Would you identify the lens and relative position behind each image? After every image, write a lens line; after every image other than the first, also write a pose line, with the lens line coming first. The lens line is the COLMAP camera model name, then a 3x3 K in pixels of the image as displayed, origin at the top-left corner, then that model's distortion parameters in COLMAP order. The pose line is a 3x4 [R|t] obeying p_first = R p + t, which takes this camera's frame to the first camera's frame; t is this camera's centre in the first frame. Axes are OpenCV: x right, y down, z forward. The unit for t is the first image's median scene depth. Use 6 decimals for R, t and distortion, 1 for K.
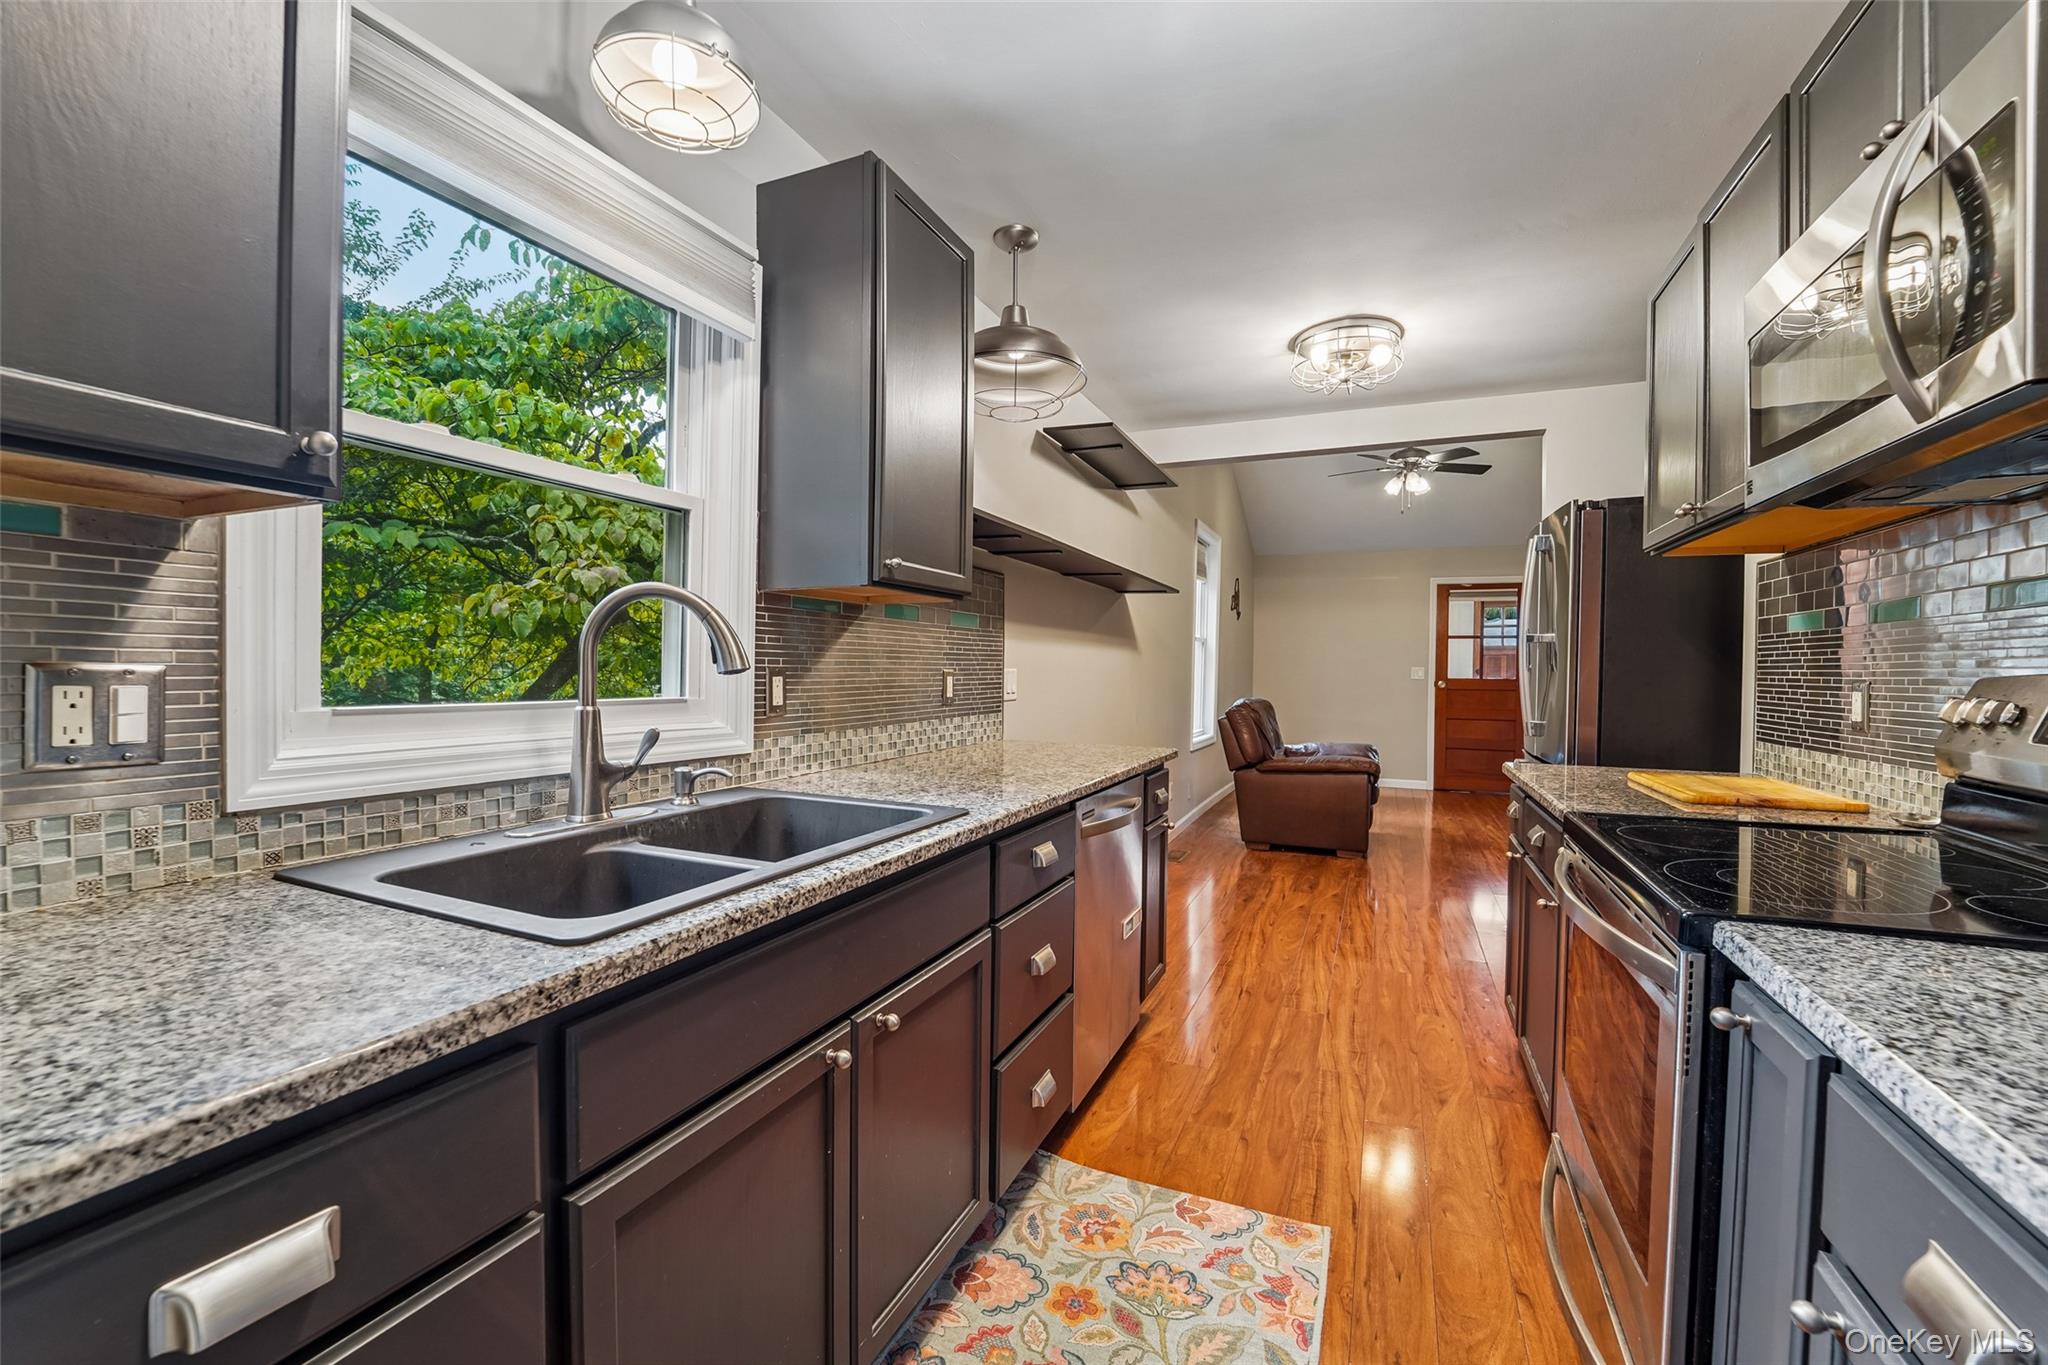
lens RADIAL K [[840.5, 0, 1024.8], [0, 840.5, 682.4], [0, 0, 1]] dist [-0.021961, 0.000625]
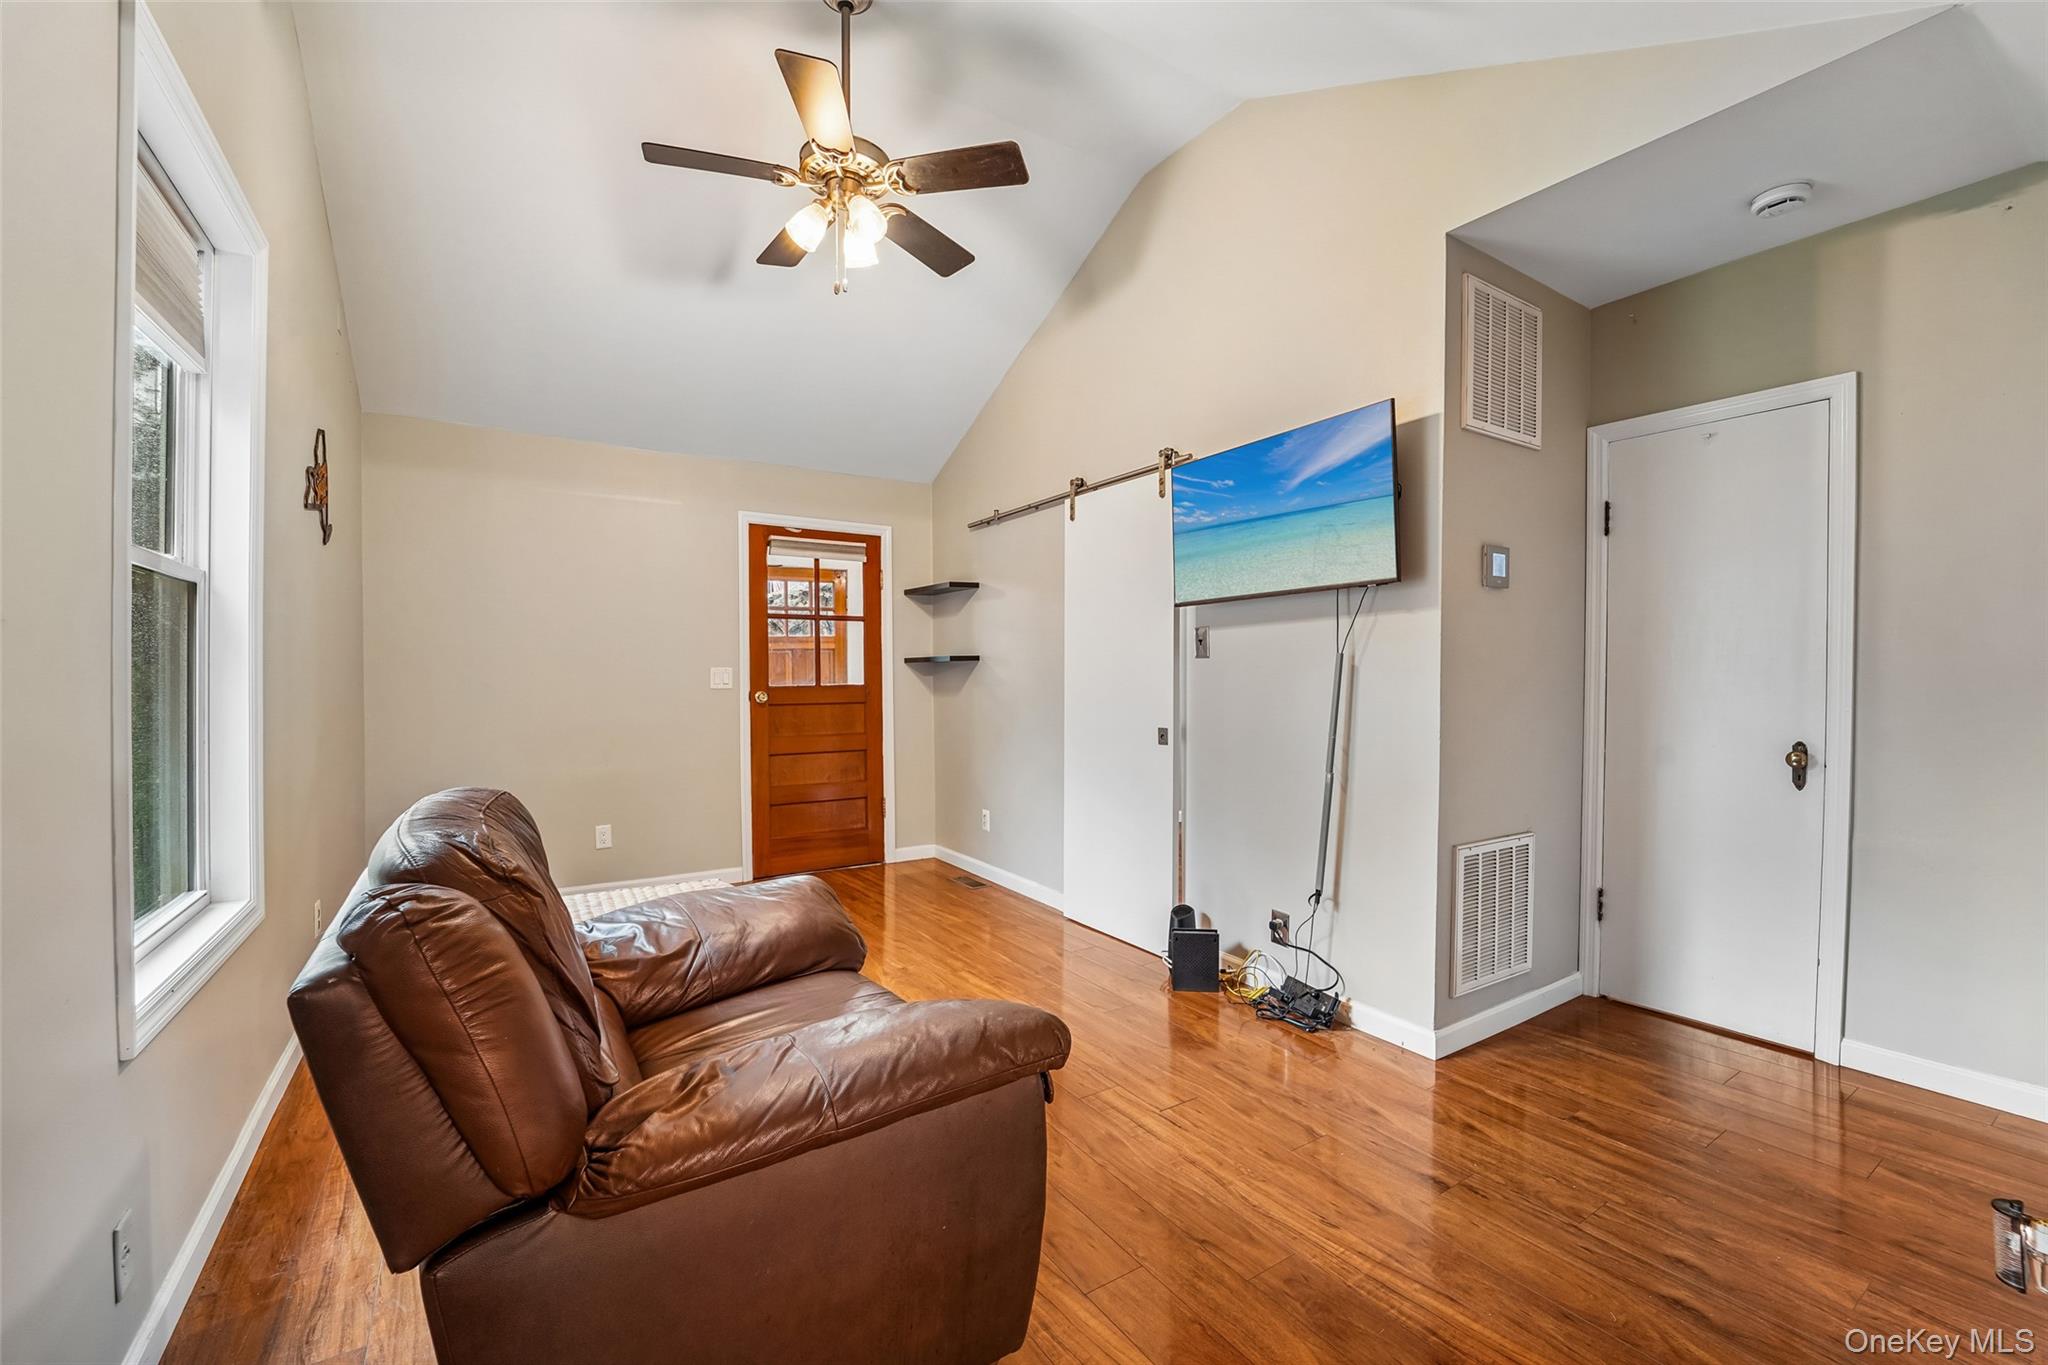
lens RADIAL K [[840.5, 0, 1025.0], [0, 840.5, 679.2], [0, 0, 1]] dist [-0.021961, 0.000625]
pose [[0.555101, -0.019197, 0.831561, 0.348069], [0.023675, 0.999693, 0.007275, -0.028671], [-0.831446, 0.015649, 0.555385, 1.553925]]
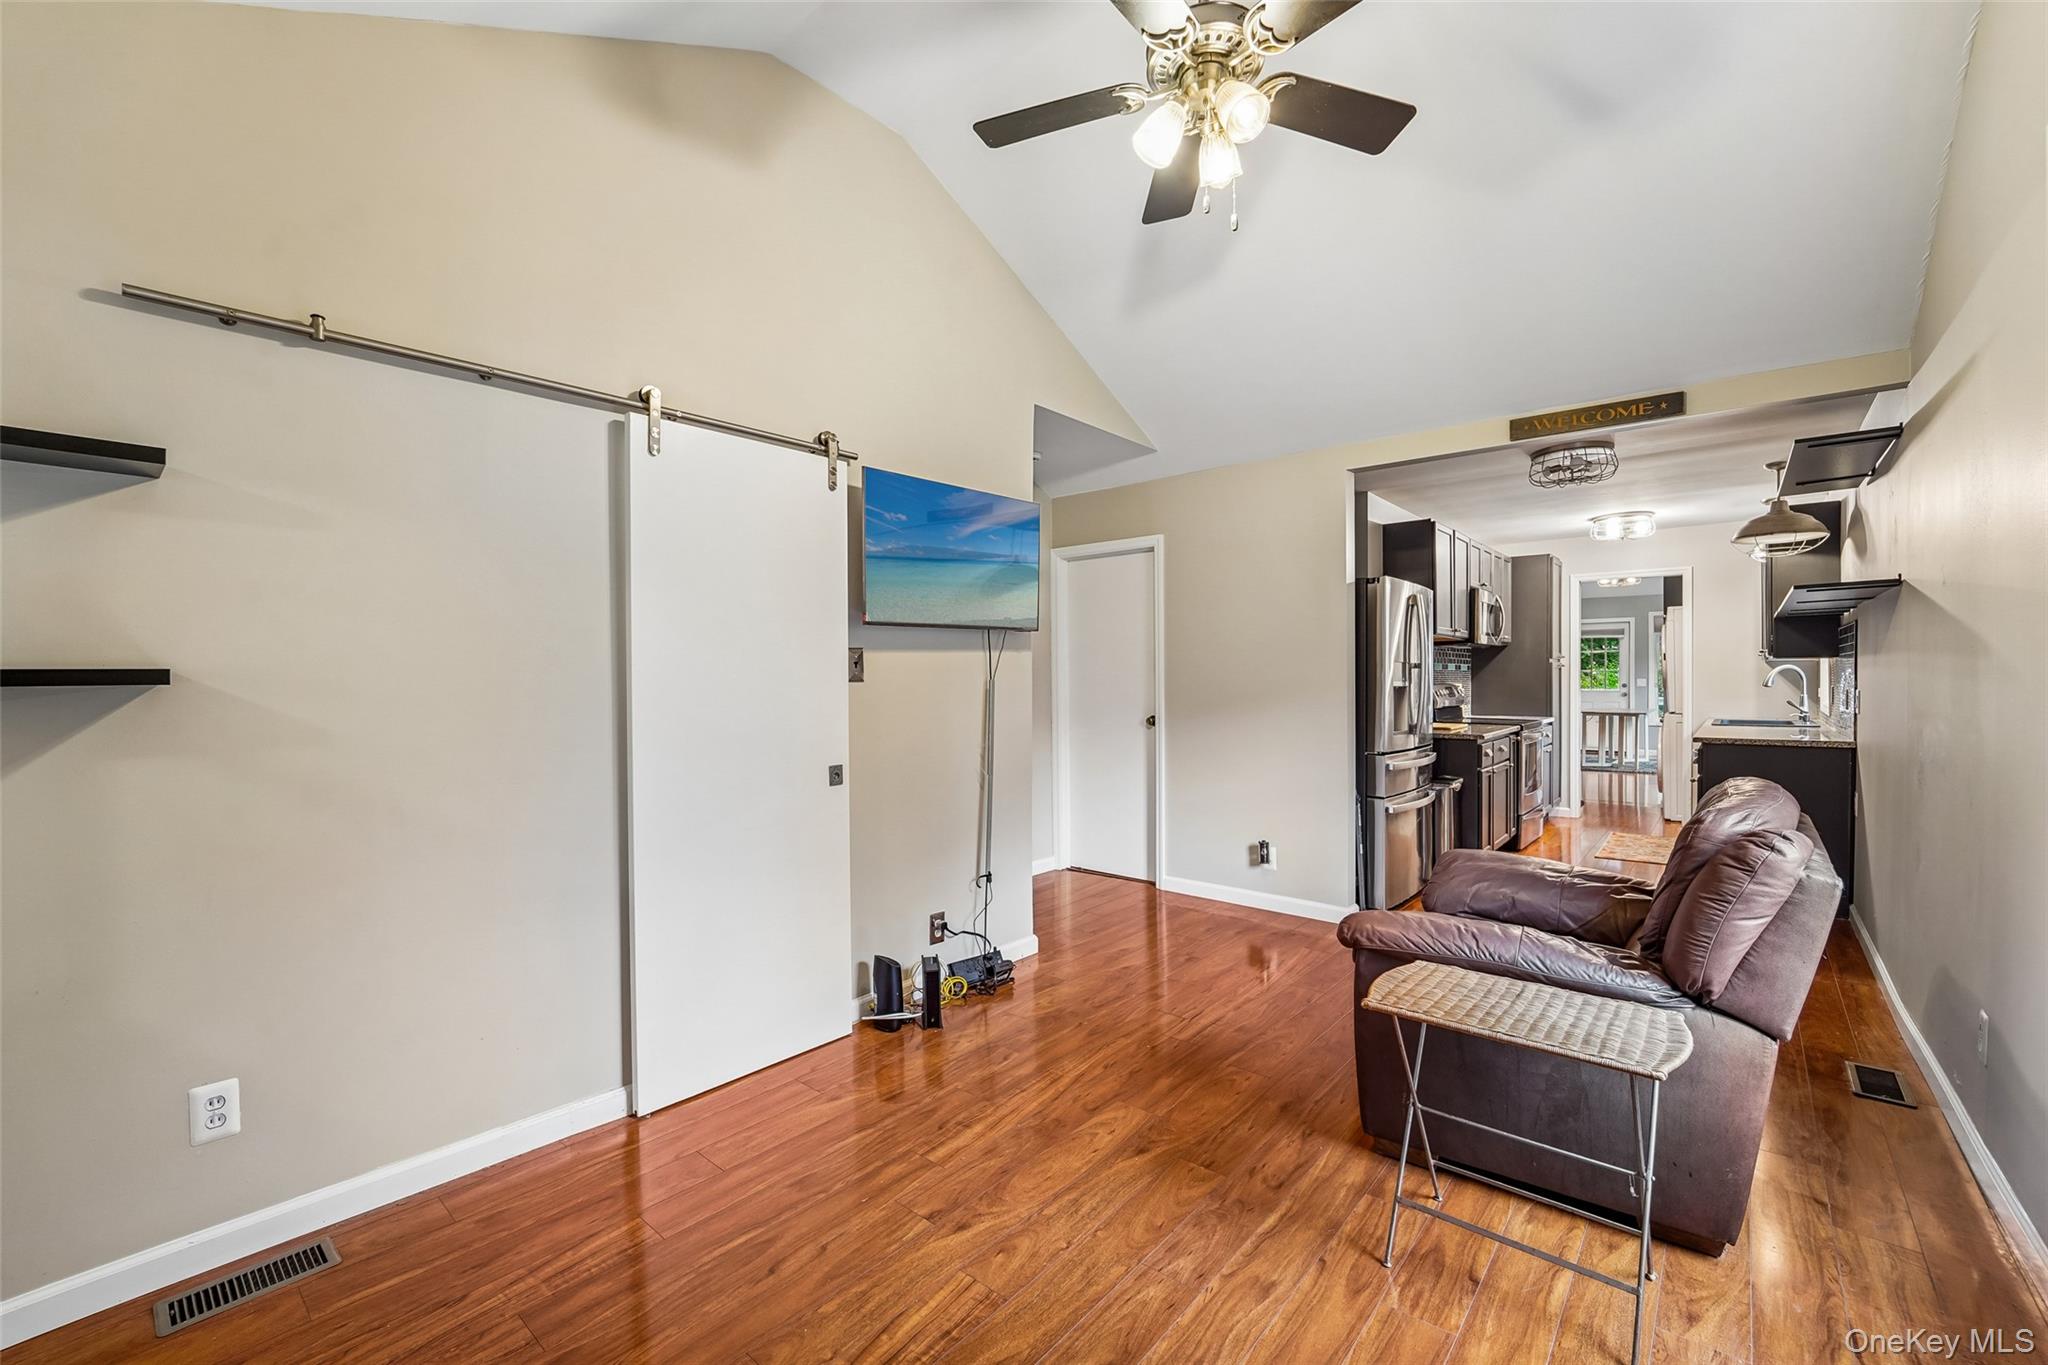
lens RADIAL K [[840.5, 0, 1016.7], [0, 840.5, 679.9], [0, 0, 1]] dist [-0.021961, 0.000625]
pose [[-0.952358, -0.005673, 0.304929, 0.961061], [0.001937, 0.999694, 0.024650, -0.073492], [-0.304975, 0.024066, -0.952056, 2.992045]]
